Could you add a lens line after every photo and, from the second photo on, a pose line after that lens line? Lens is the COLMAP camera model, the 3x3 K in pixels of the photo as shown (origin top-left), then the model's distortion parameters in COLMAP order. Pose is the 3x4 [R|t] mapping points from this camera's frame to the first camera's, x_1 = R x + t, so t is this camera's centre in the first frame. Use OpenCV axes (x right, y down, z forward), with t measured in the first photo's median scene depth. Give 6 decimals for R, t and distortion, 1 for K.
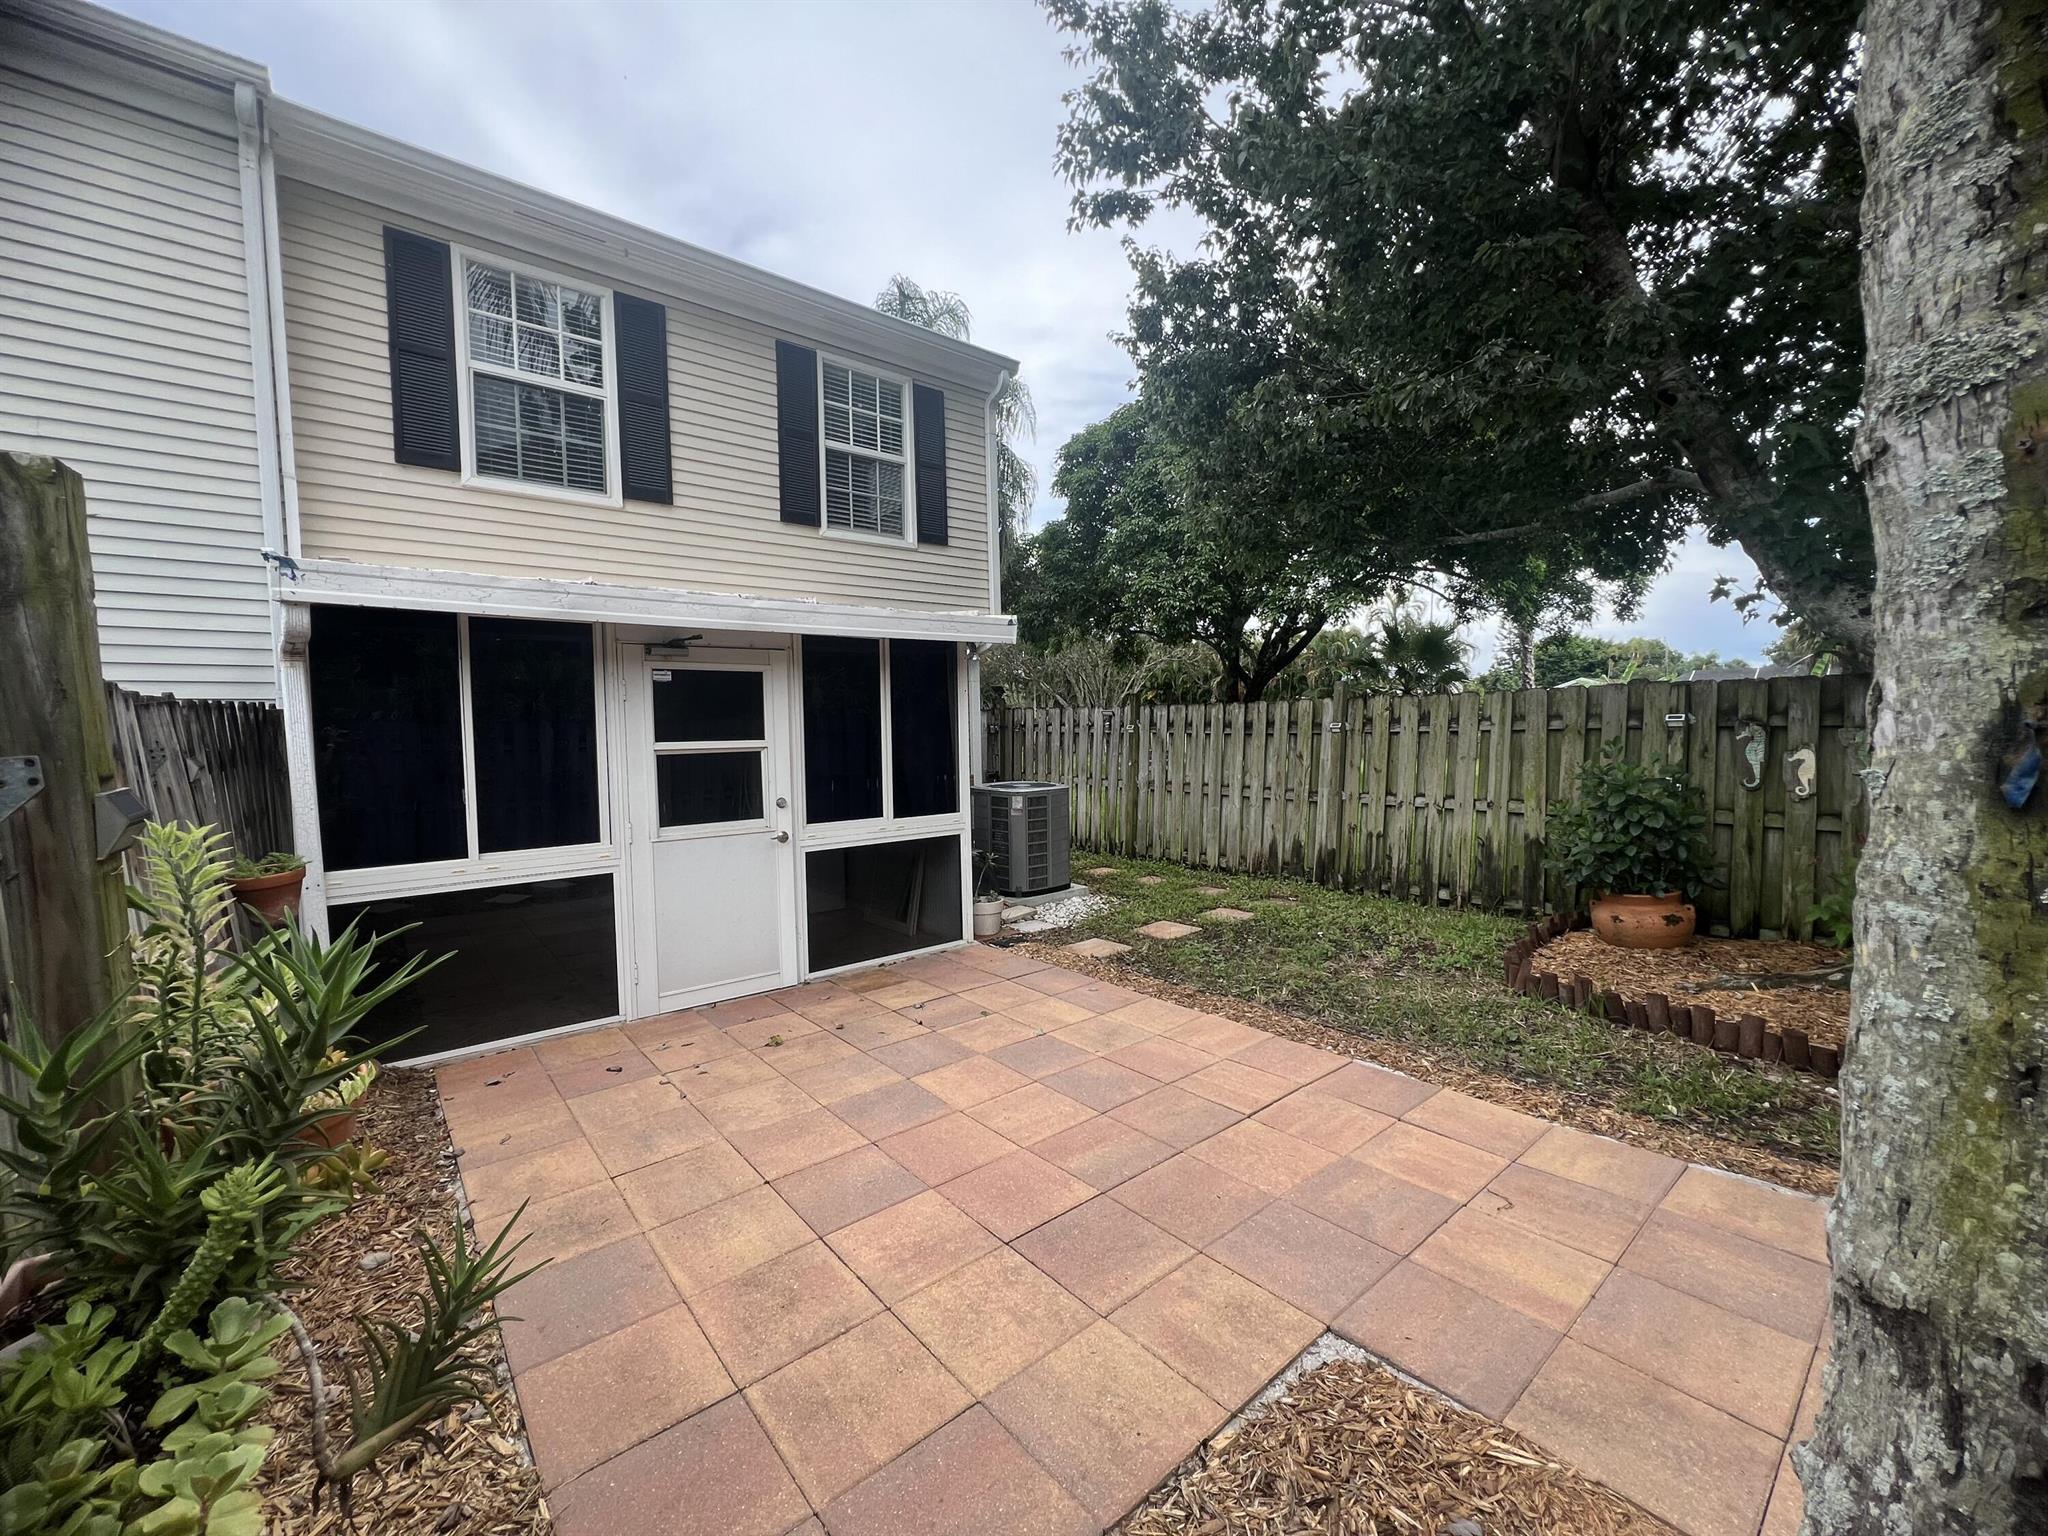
lens RADIAL K [[822.4, 0, 1024.0], [0, 822.4, 768.0], [0, 0, 1]] dist [-0.001078, -0.000006]
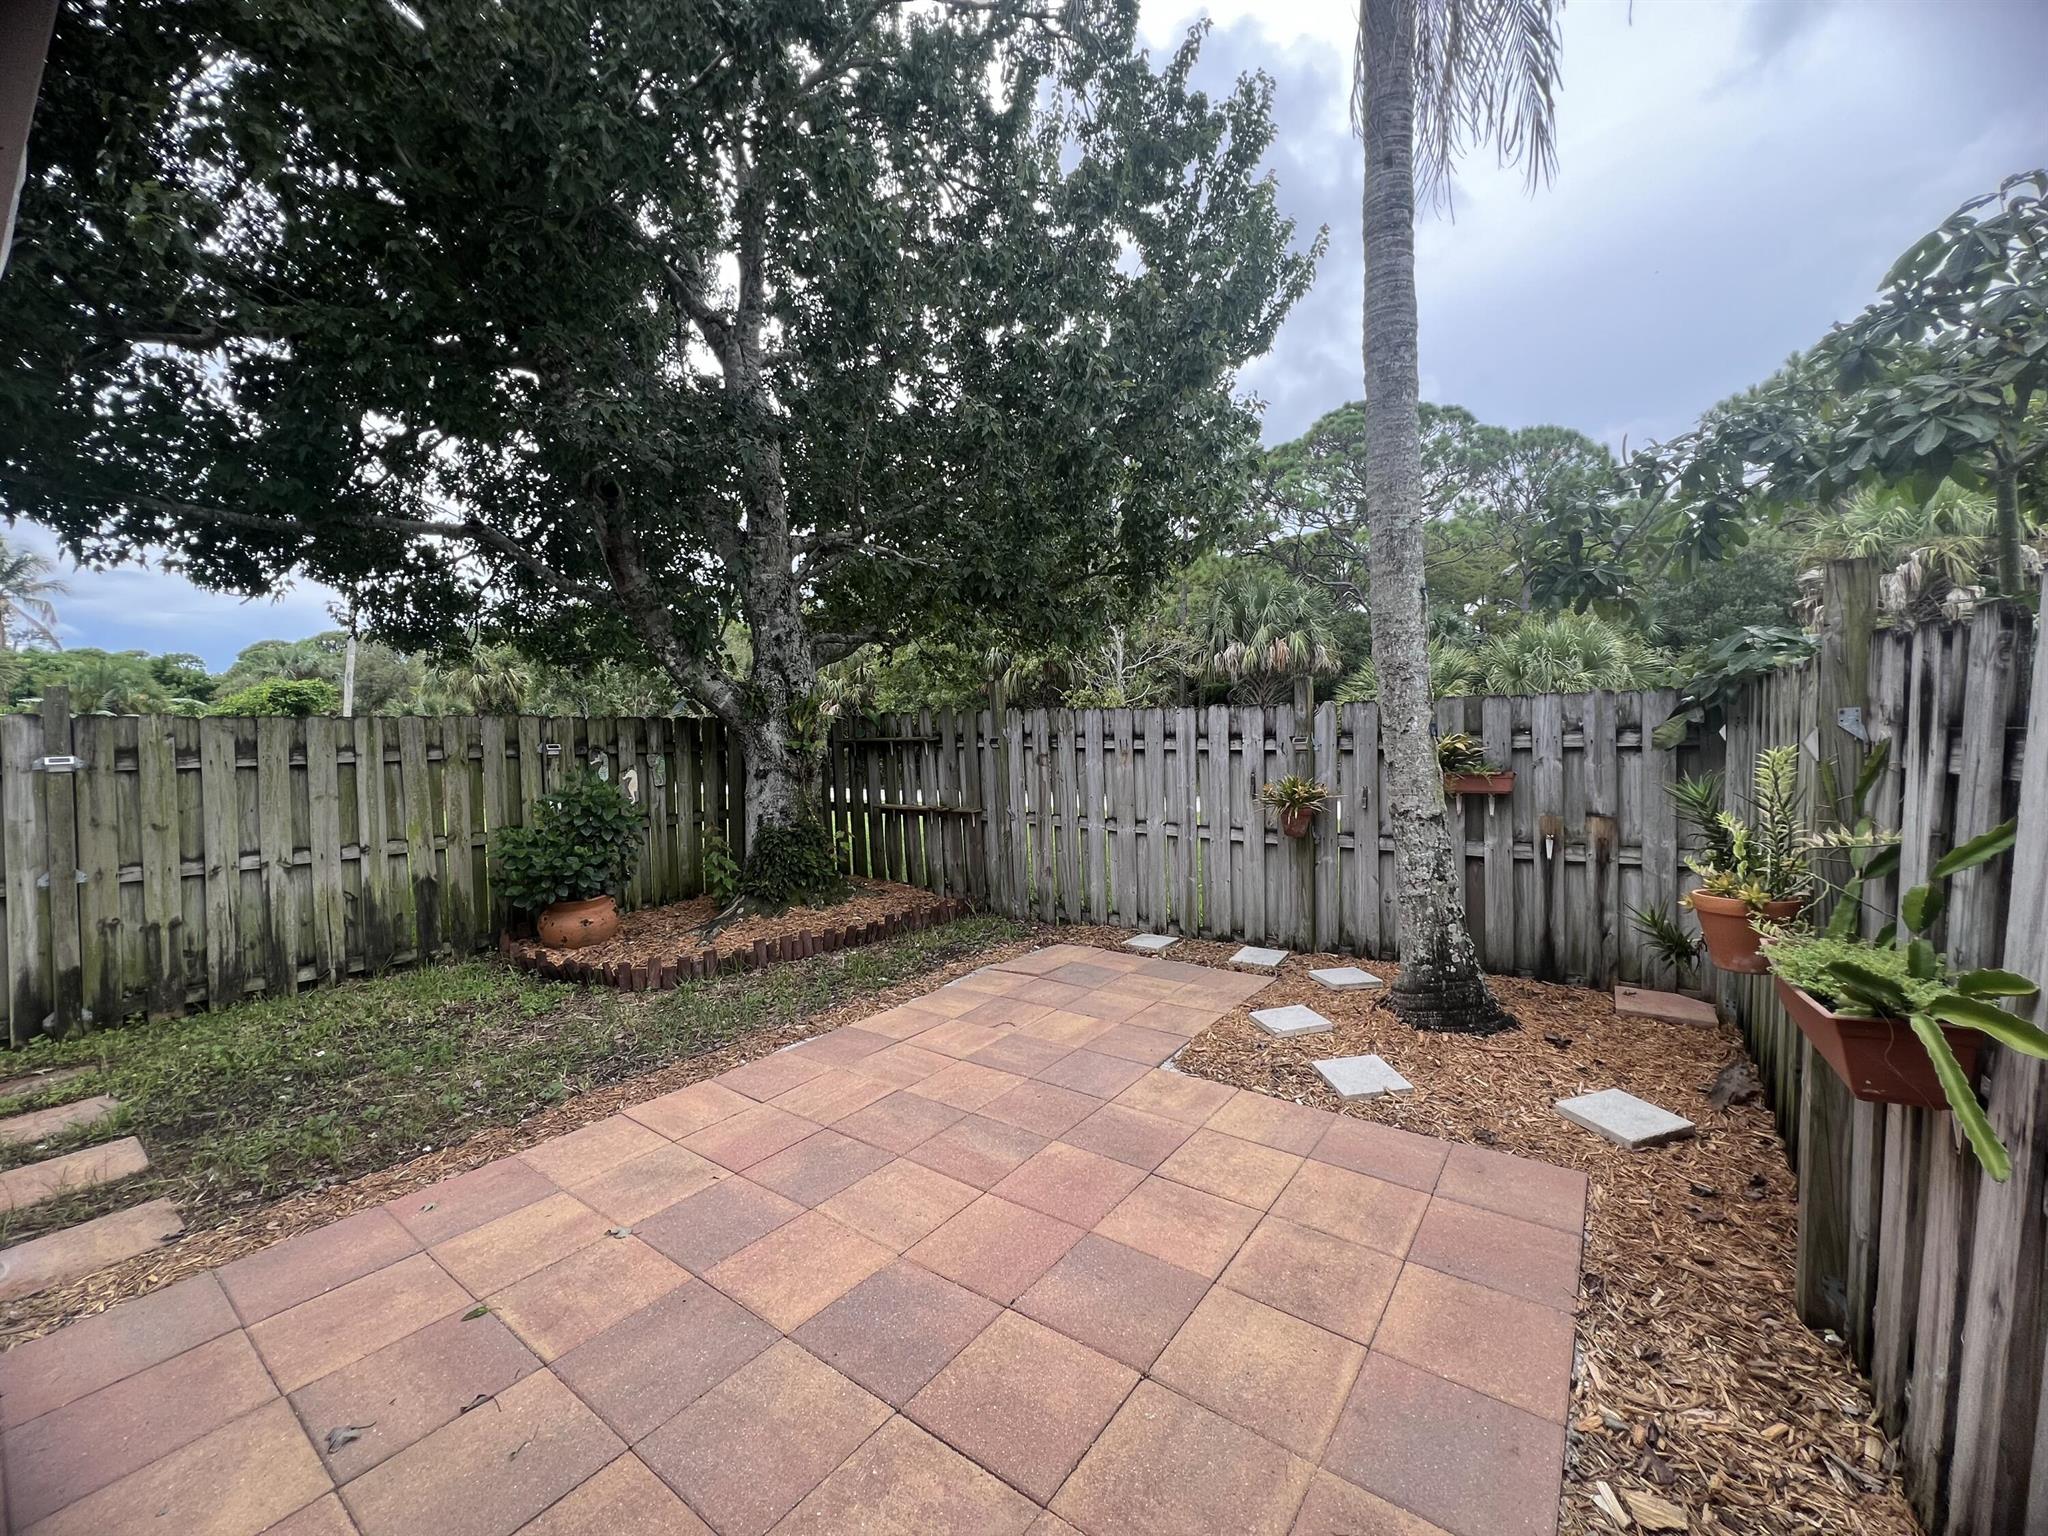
lens RADIAL K [[822.4, 0, 1024.0], [0, 822.4, 768.0], [0, 0, 1]] dist [-0.001078, -0.000006]
pose [[-0.239276, -0.008203, 0.970917, -0.597093], [0.075732, 0.996760, 0.027085, -0.015449], [-0.967994, 0.080010, -0.237879, 0.768600]]
